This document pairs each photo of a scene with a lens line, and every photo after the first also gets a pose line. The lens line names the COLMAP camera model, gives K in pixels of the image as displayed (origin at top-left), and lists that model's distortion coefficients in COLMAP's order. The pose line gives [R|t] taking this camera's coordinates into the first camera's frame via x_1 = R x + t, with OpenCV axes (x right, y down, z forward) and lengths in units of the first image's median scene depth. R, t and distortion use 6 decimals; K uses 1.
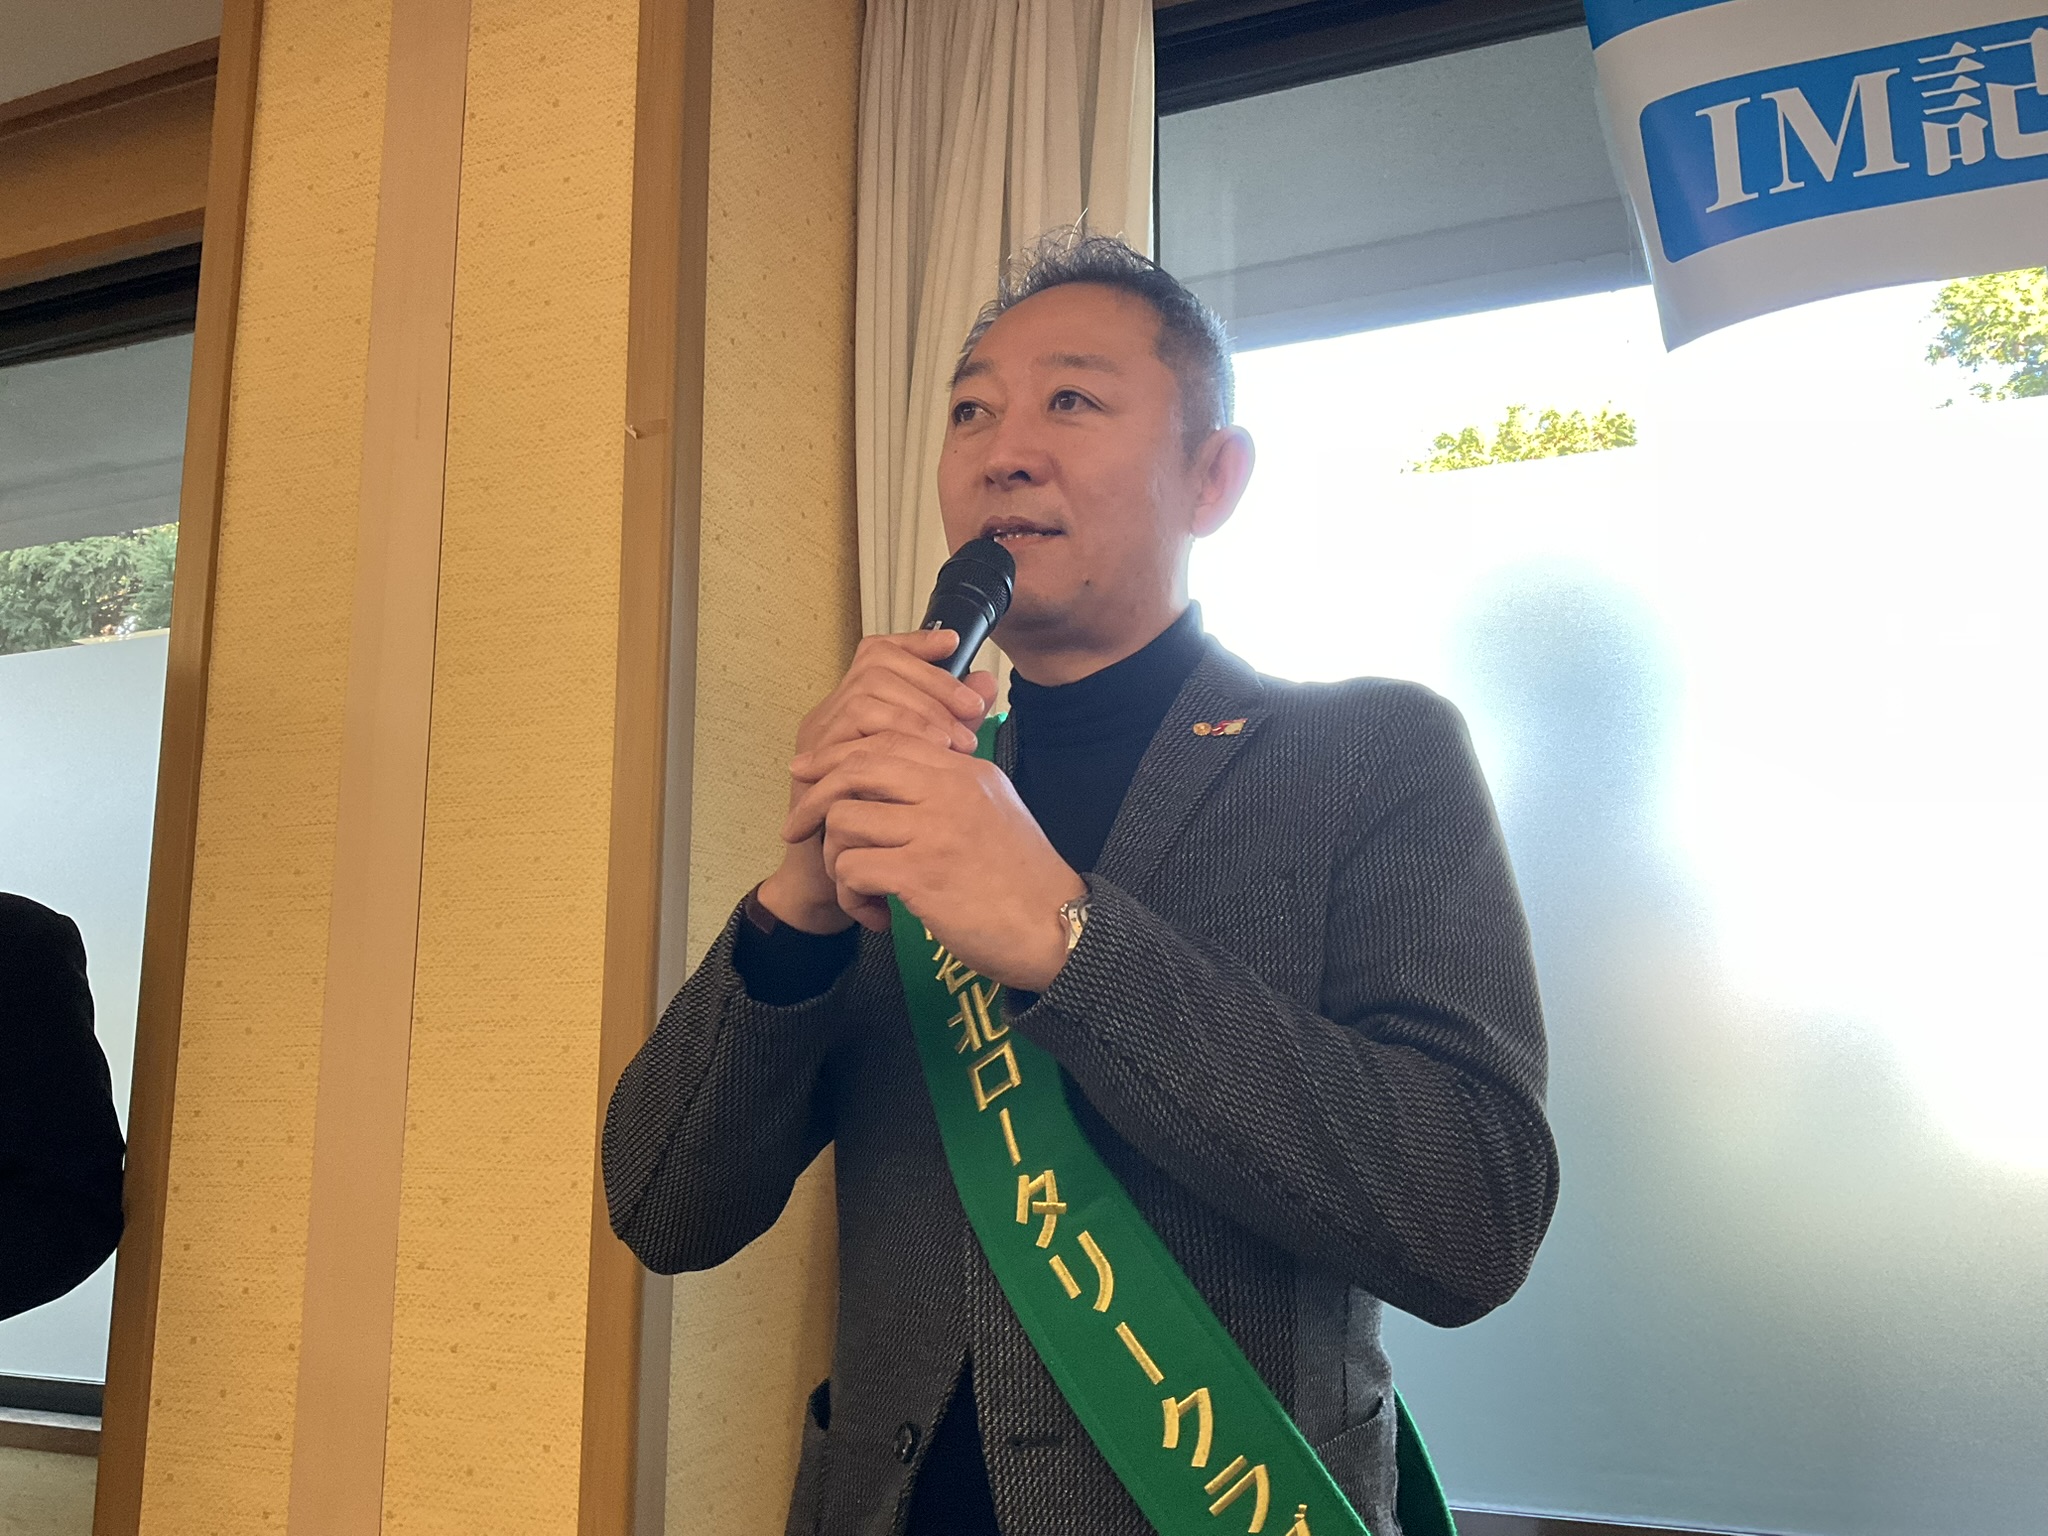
lens RADIAL K [[1694.8, 0, 1029.2], [0, 1694.8, 754.9], [0, 0, 1]] dist [0.052180, -0.087129]
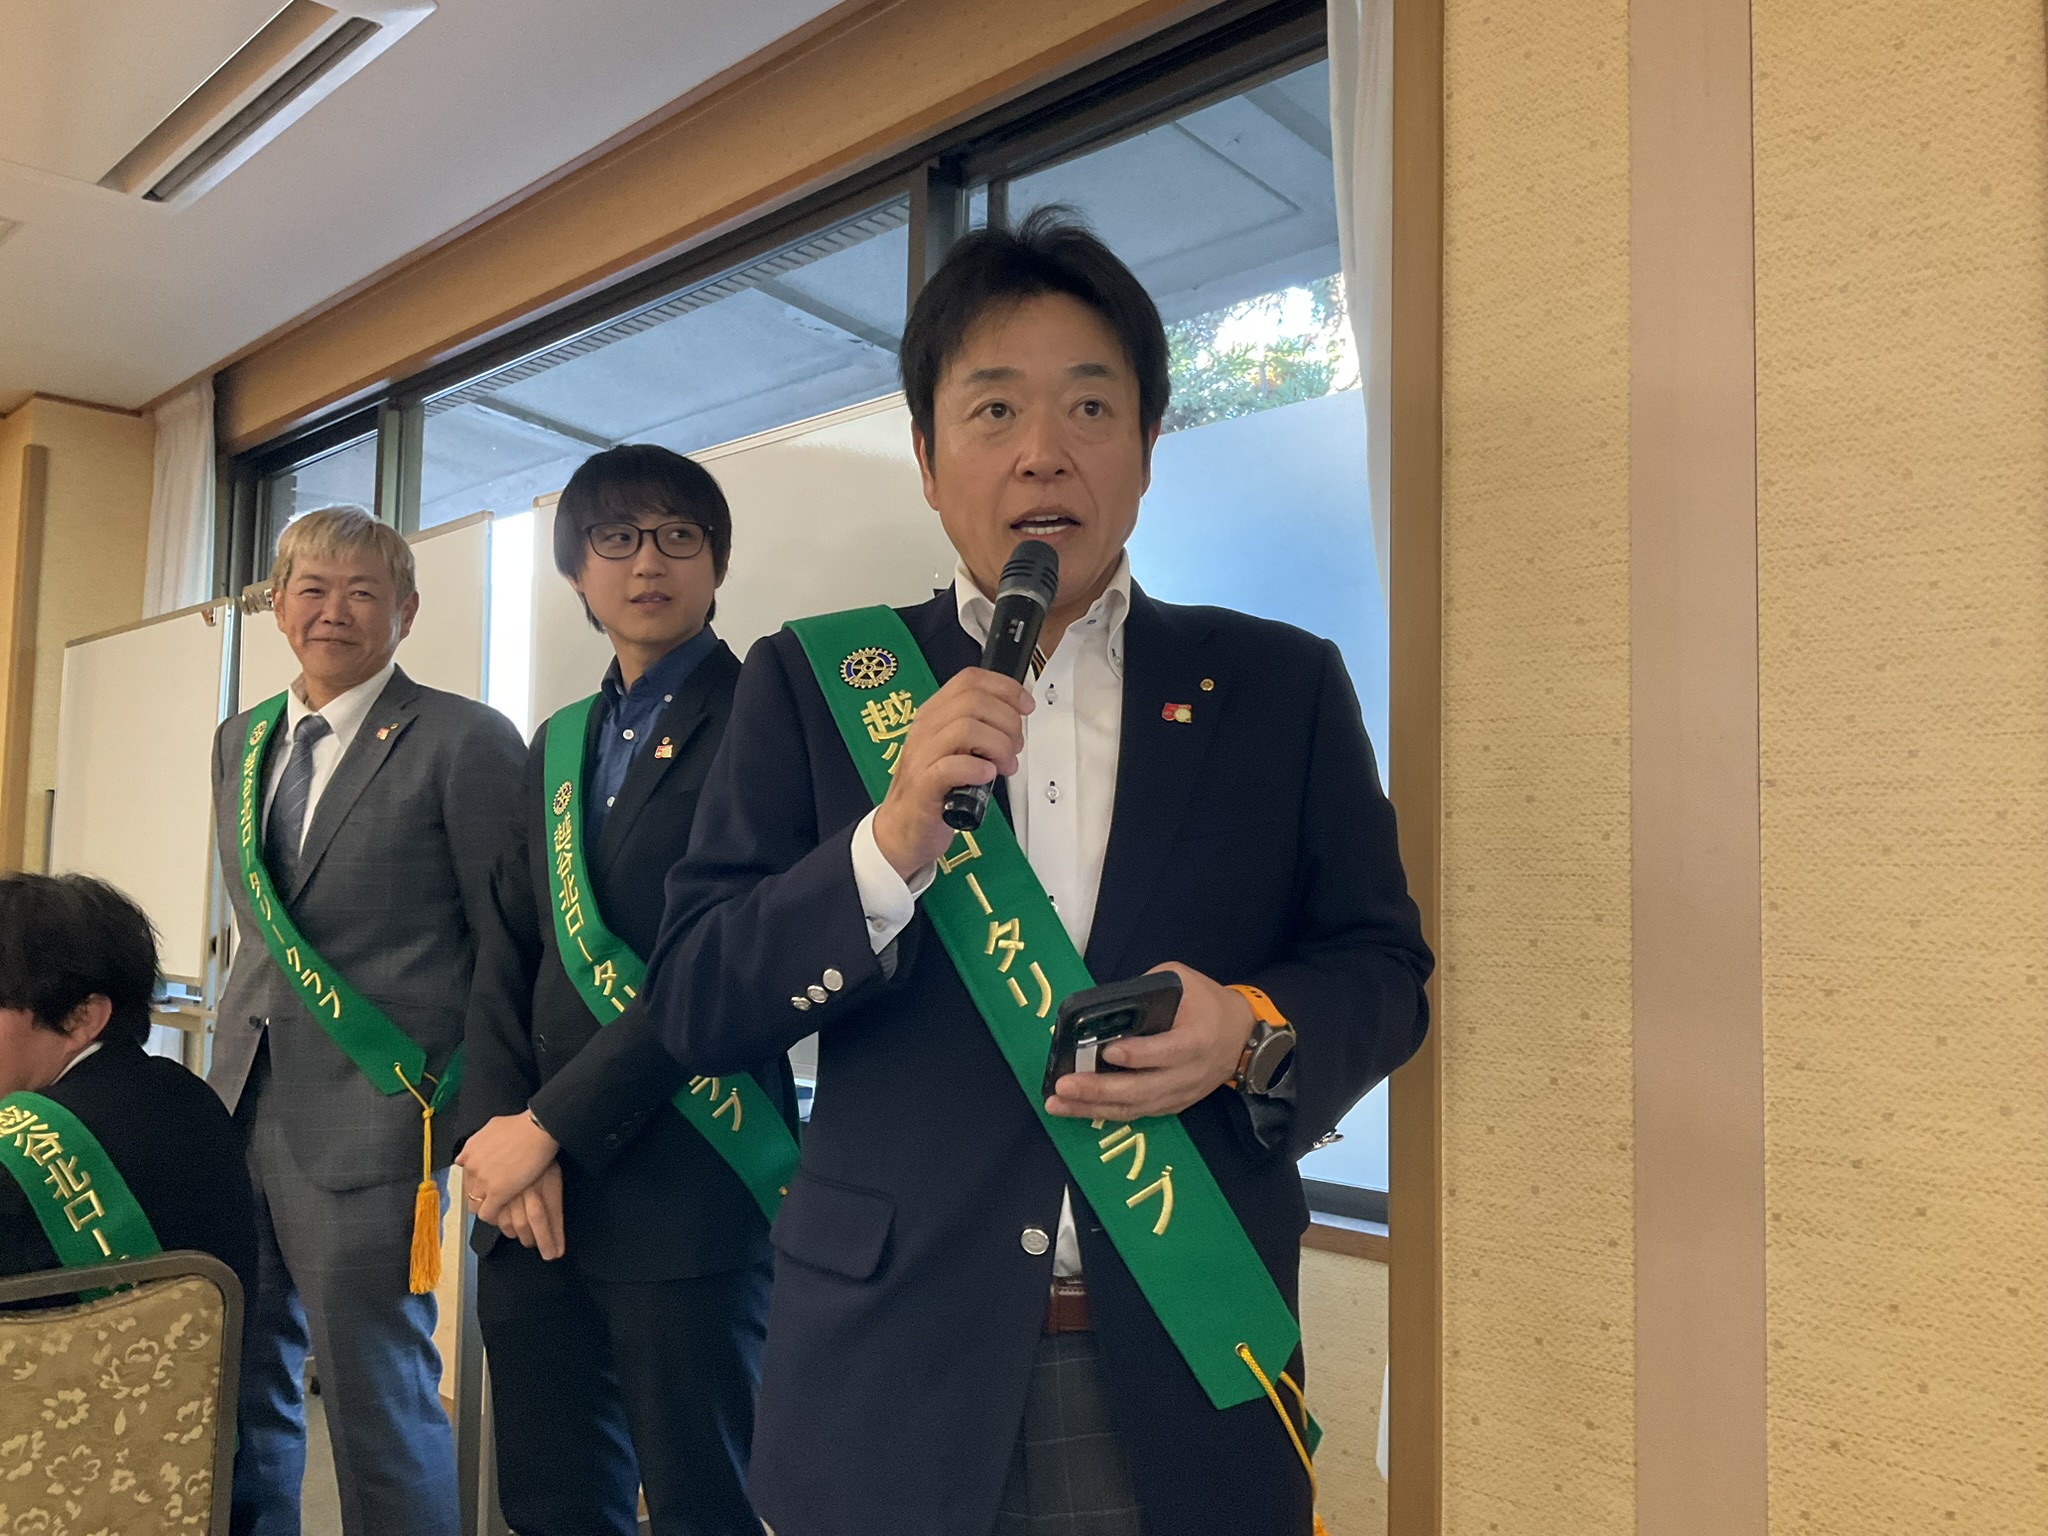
lens RADIAL K [[1694.8, 0, 1029.2], [0, 1694.8, 754.9], [0, 0, 1]] dist [0.052180, -0.087129]
pose [[0.918271, -0.010935, -0.395801, -0.362194], [0.048136, 0.995287, 0.084180, 0.052818], [0.393016, -0.096353, 0.914470, 0.081225]]
